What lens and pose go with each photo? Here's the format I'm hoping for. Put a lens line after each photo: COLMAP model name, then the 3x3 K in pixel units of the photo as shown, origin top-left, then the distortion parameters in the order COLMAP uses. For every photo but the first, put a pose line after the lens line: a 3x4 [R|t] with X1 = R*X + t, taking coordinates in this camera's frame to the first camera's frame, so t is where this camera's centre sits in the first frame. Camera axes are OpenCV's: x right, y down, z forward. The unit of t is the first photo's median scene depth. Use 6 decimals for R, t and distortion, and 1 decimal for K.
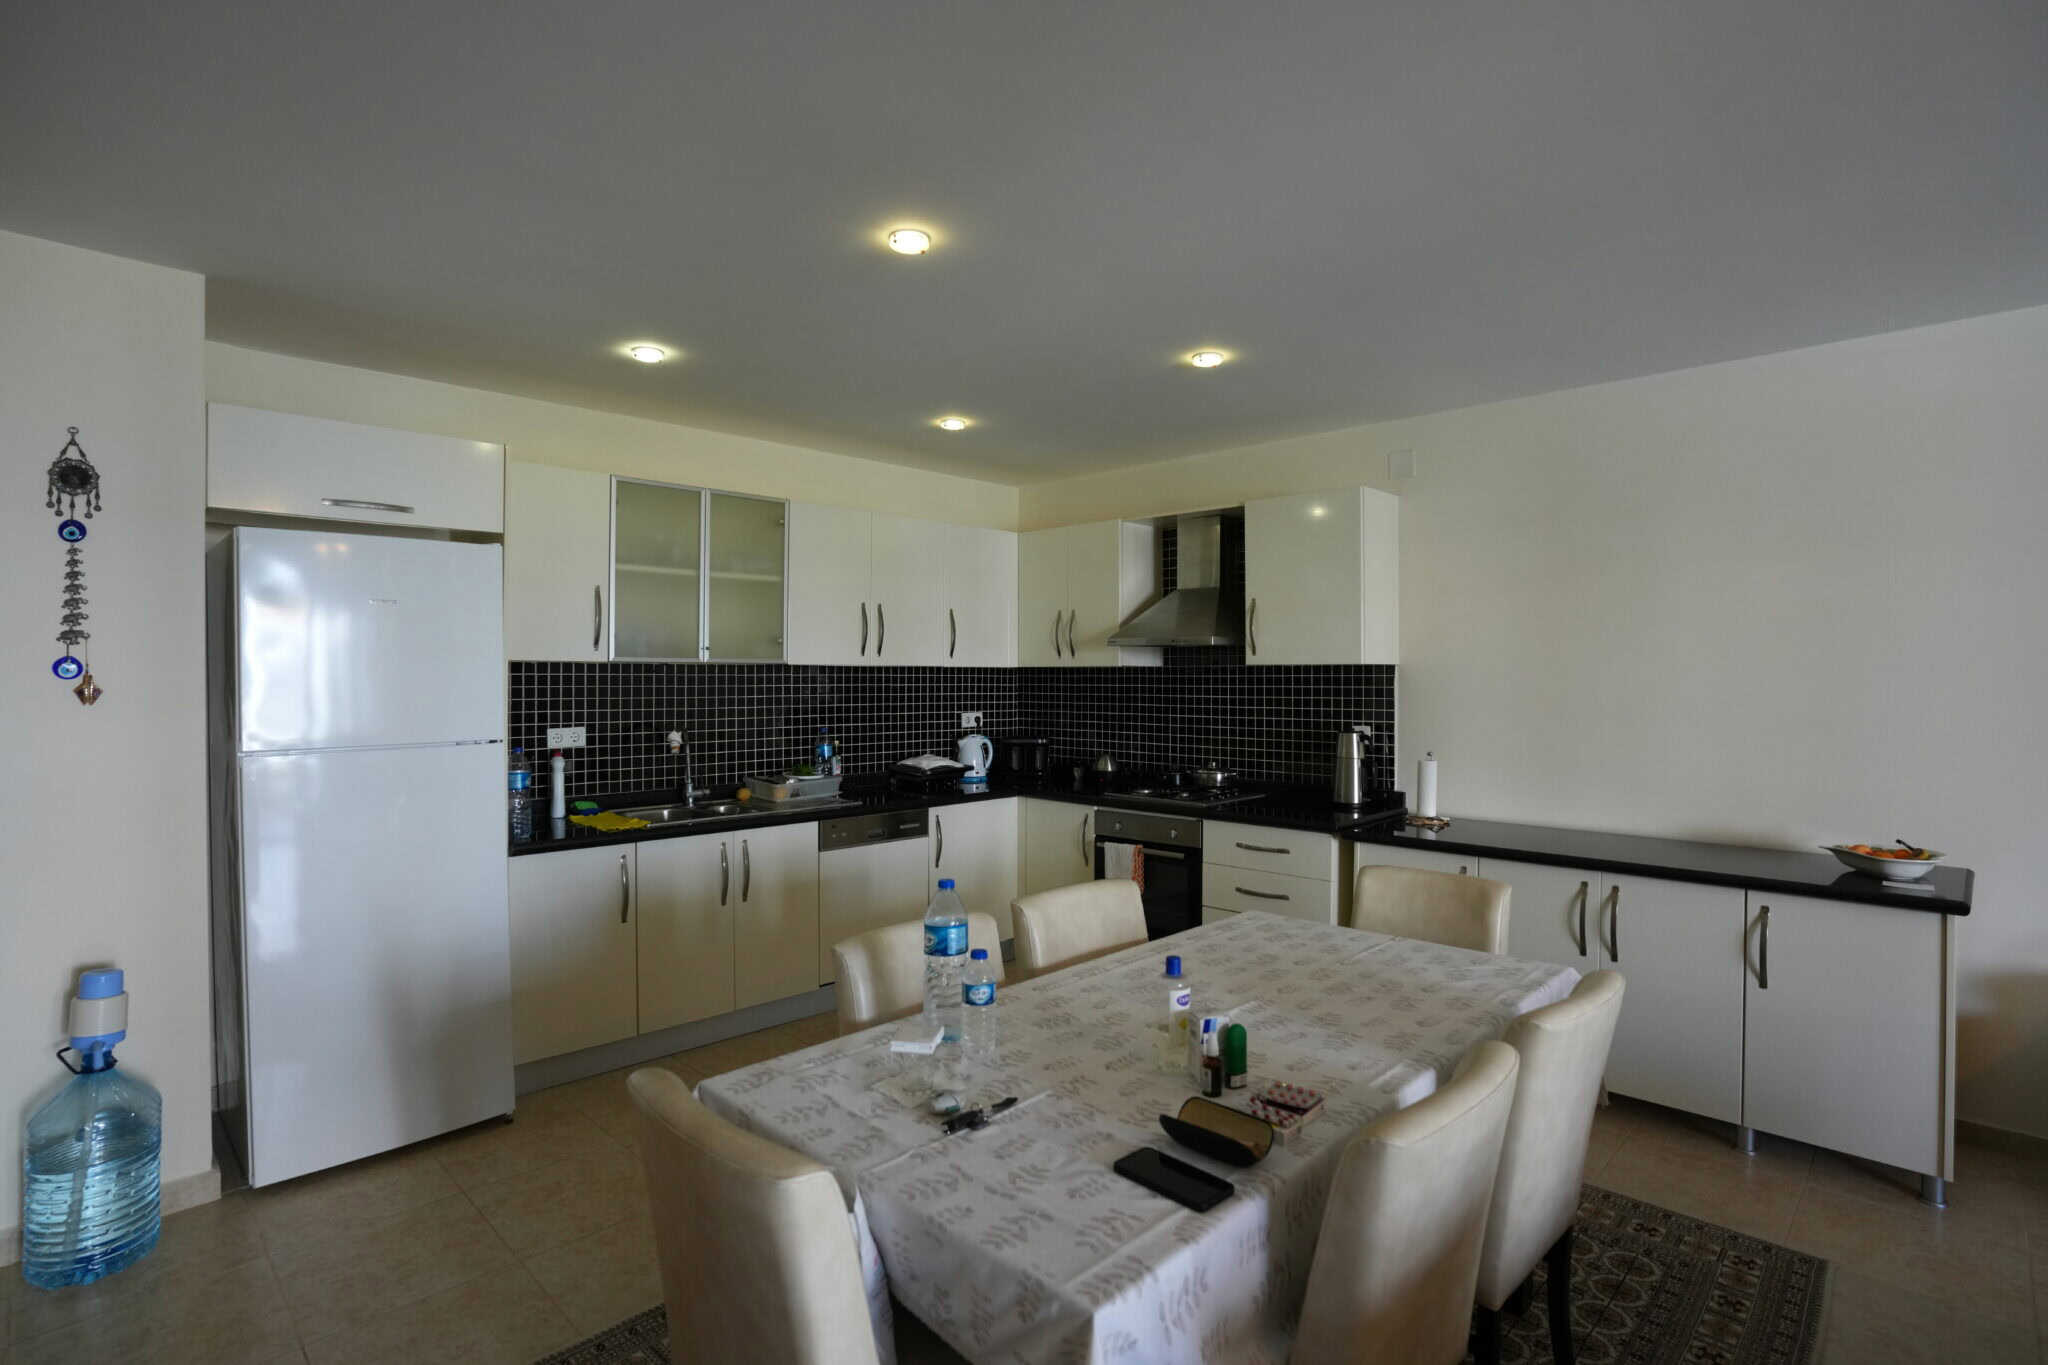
lens RADIAL K [[1002.0, 0, 1024.0], [0, 1002.0, 682.5], [0, 0, 1]] dist [-0.082507, 0.037845]
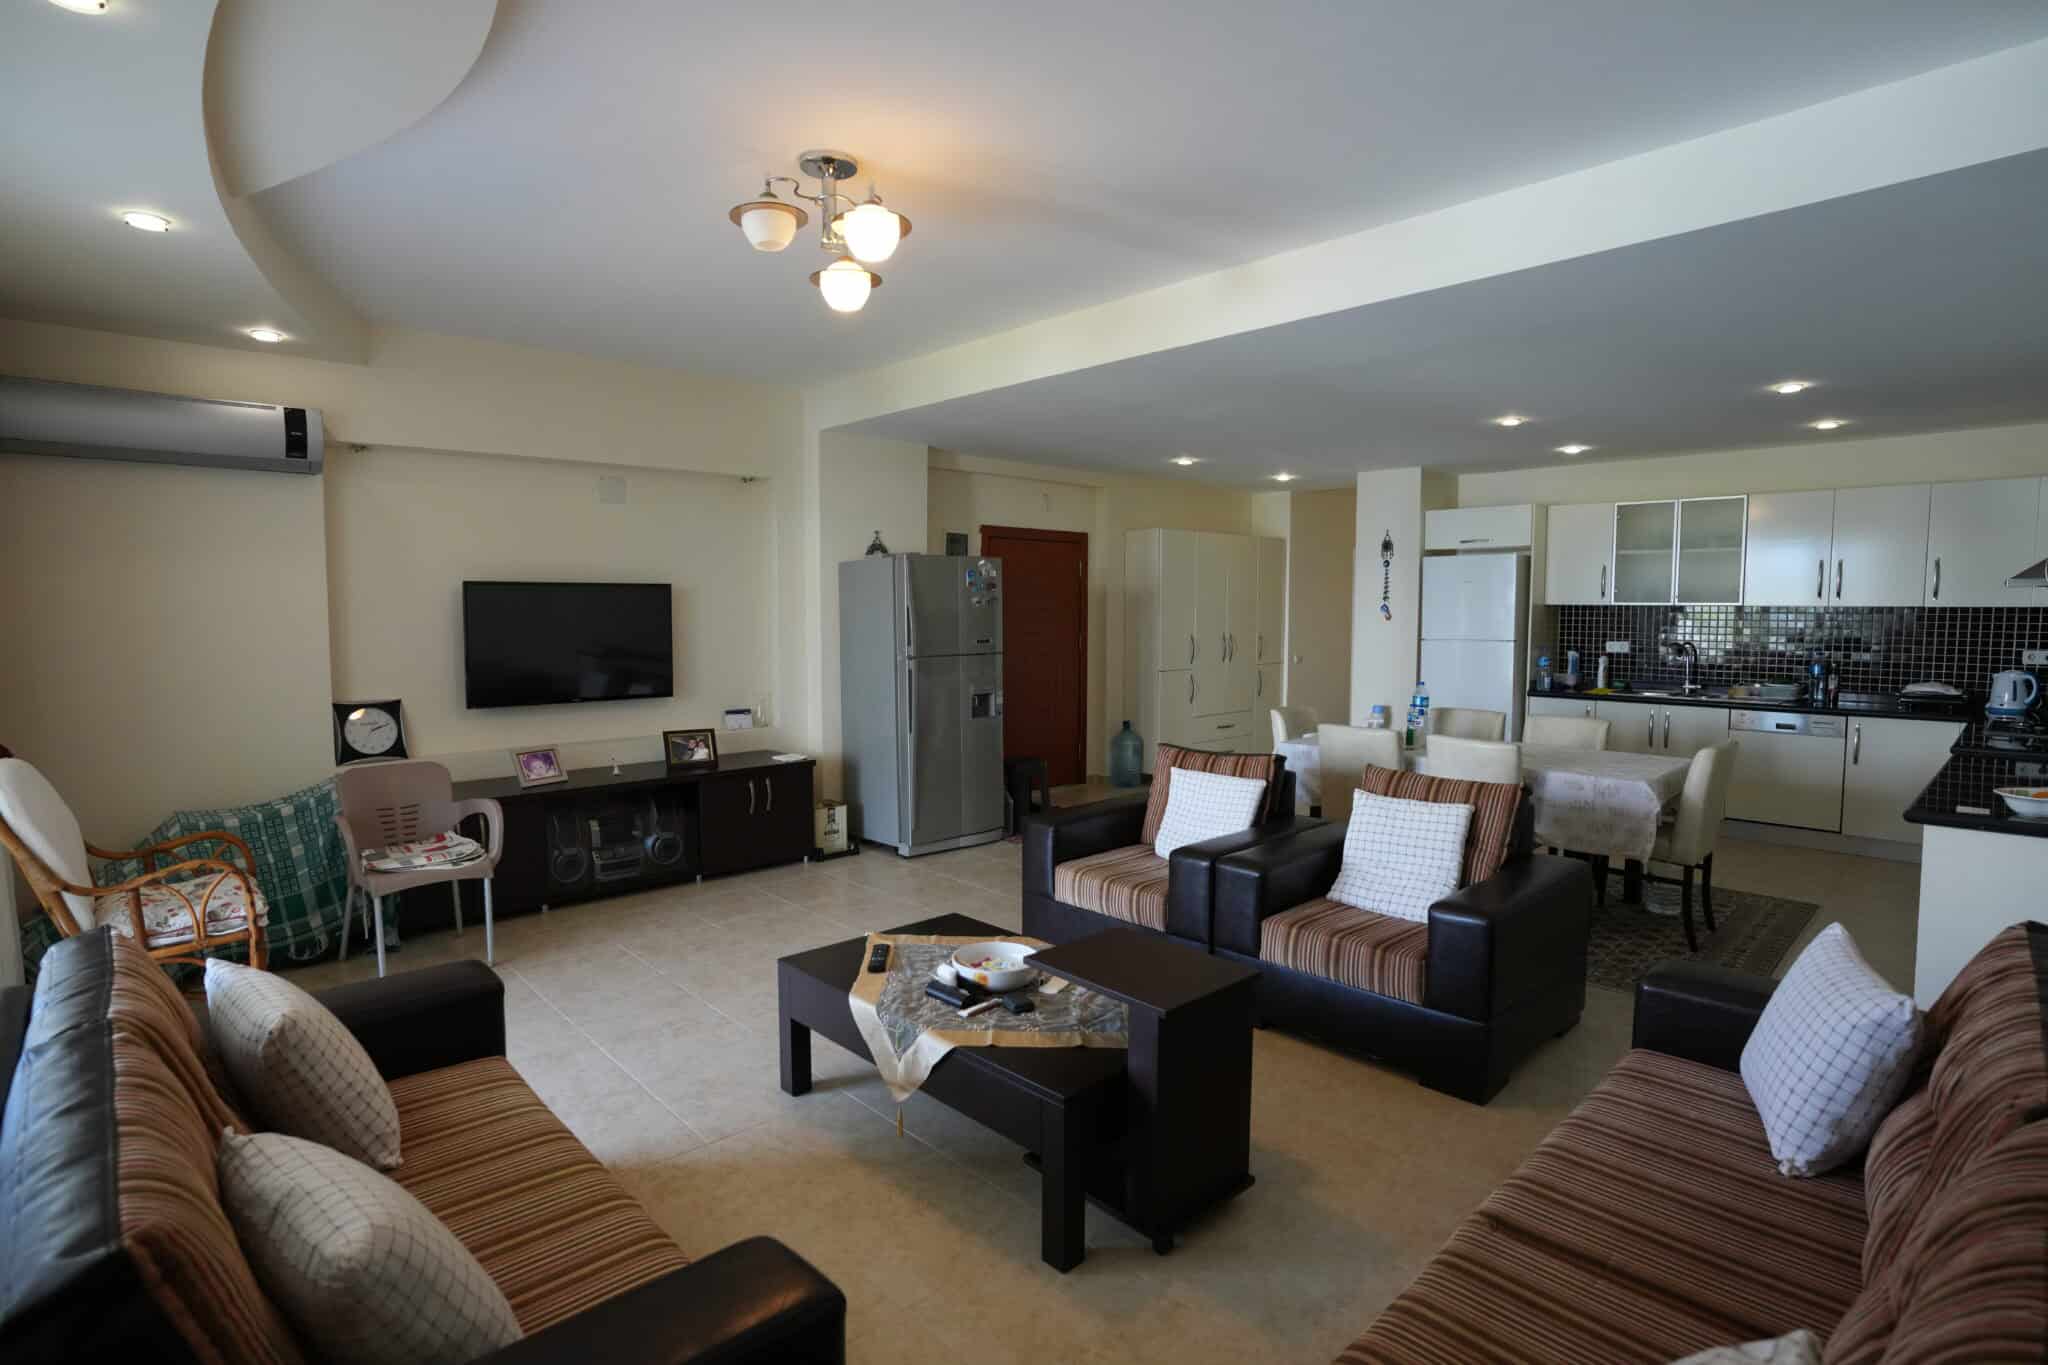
lens RADIAL K [[1002.0, 0, 1024.0], [0, 1002.0, 682.5], [0, 0, 1]] dist [-0.082507, 0.037845]
pose [[-0.036977, 0.072776, -0.996663, 1.283649], [-0.008527, 0.997285, 0.073138, -0.000811], [0.999280, 0.011203, -0.036256, -0.022973]]
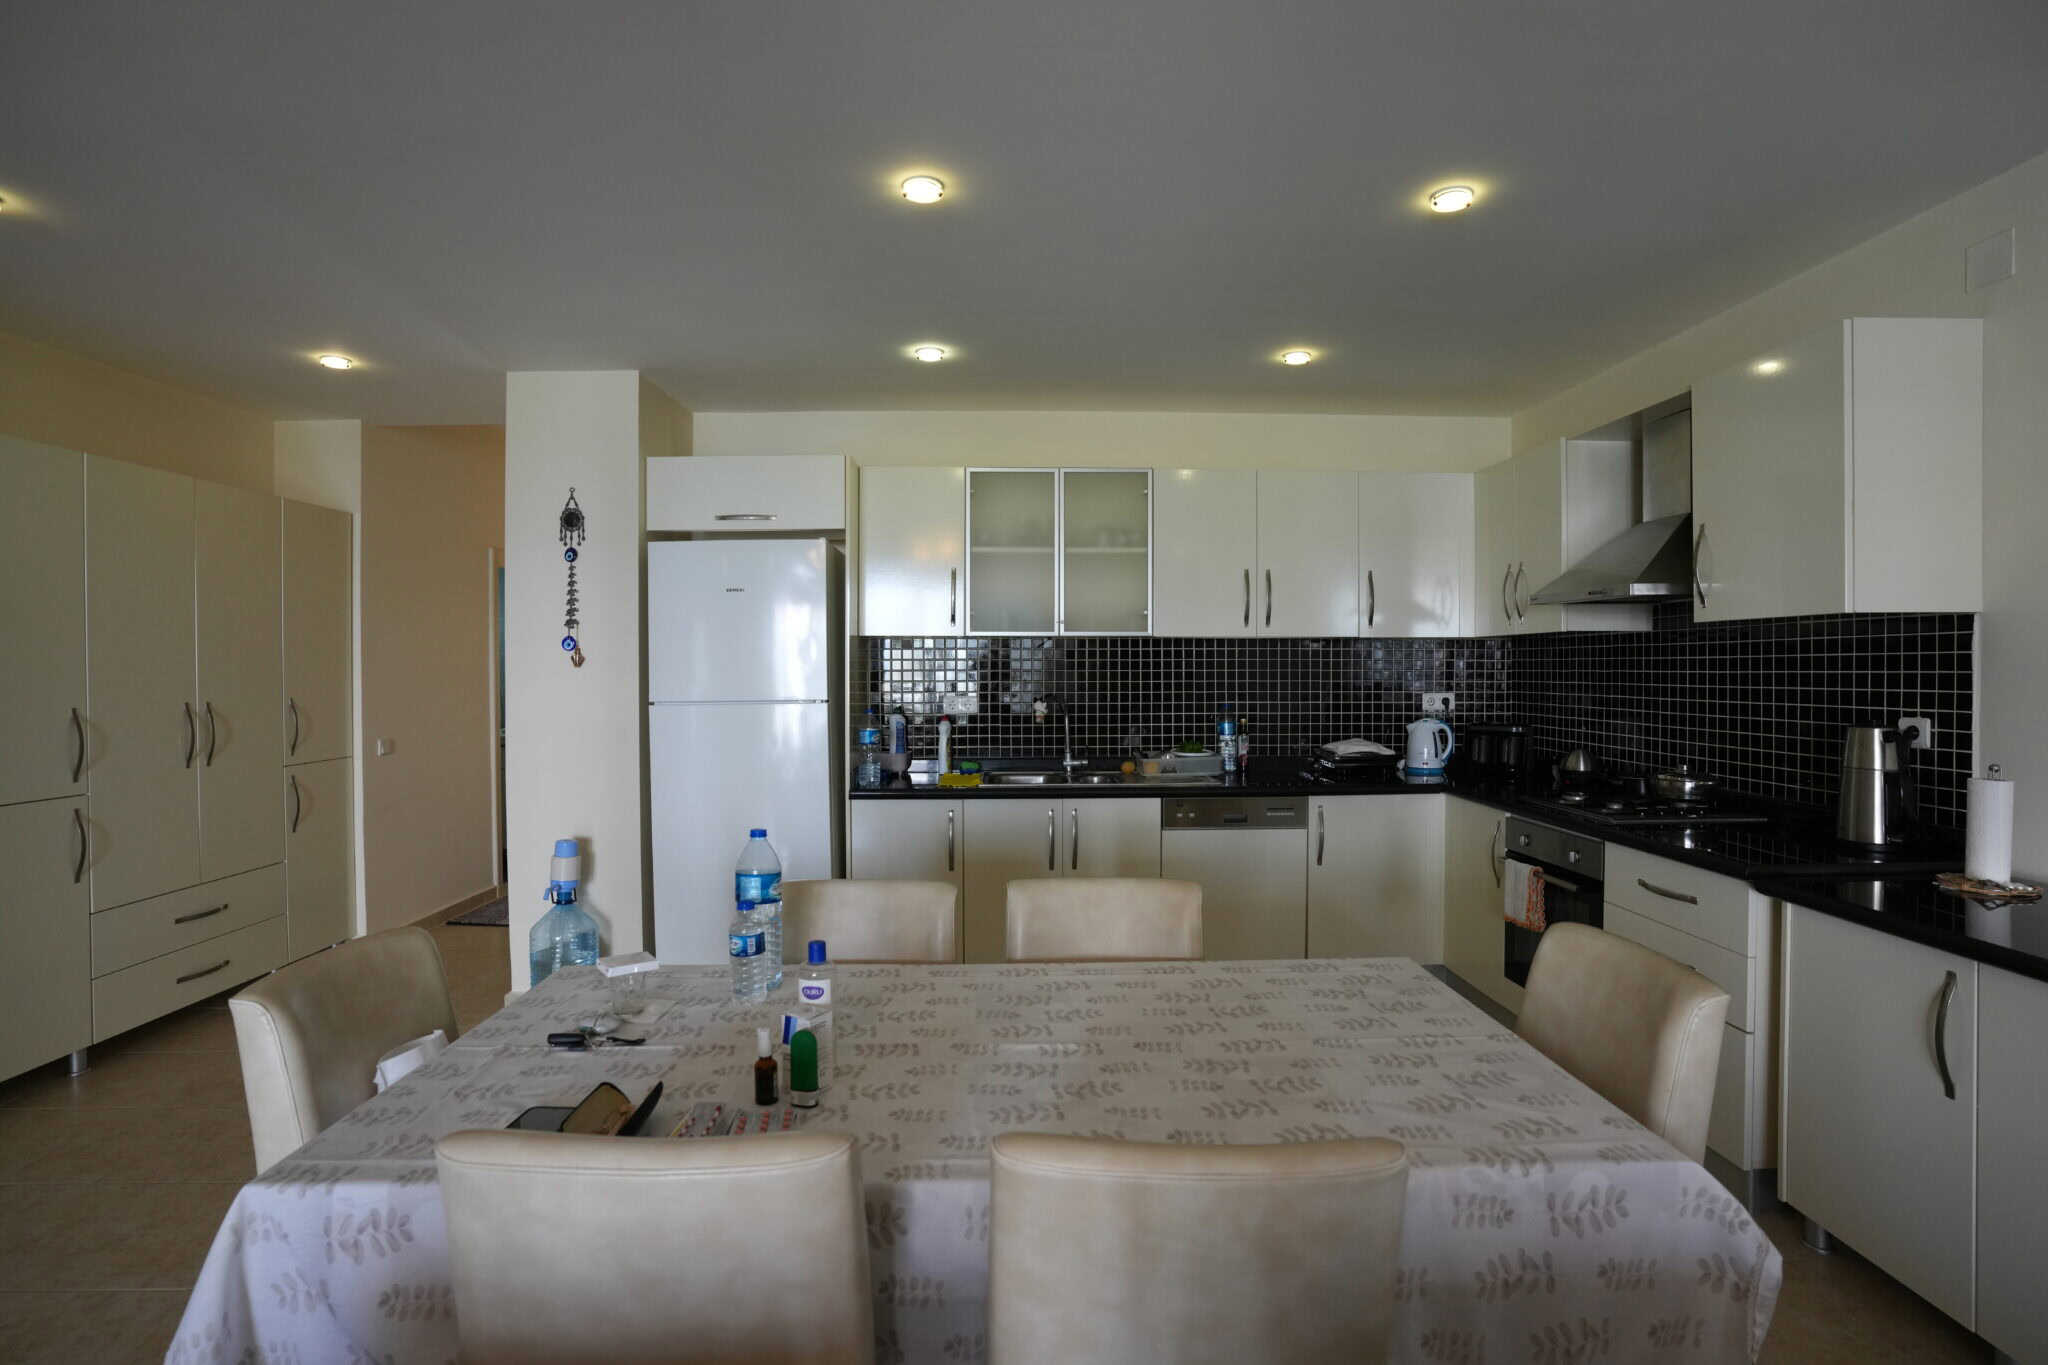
lens RADIAL K [[1002.0, 0, 1024.0], [0, 1002.0, 682.5], [0, 0, 1]] dist [-0.082507, 0.037845]
pose [[0.716290, 0.007402, -0.697763, 0.366072], [-0.001306, 0.999956, 0.009267, 0.018158], [0.697801, -0.005727, 0.716268, 0.213177]]
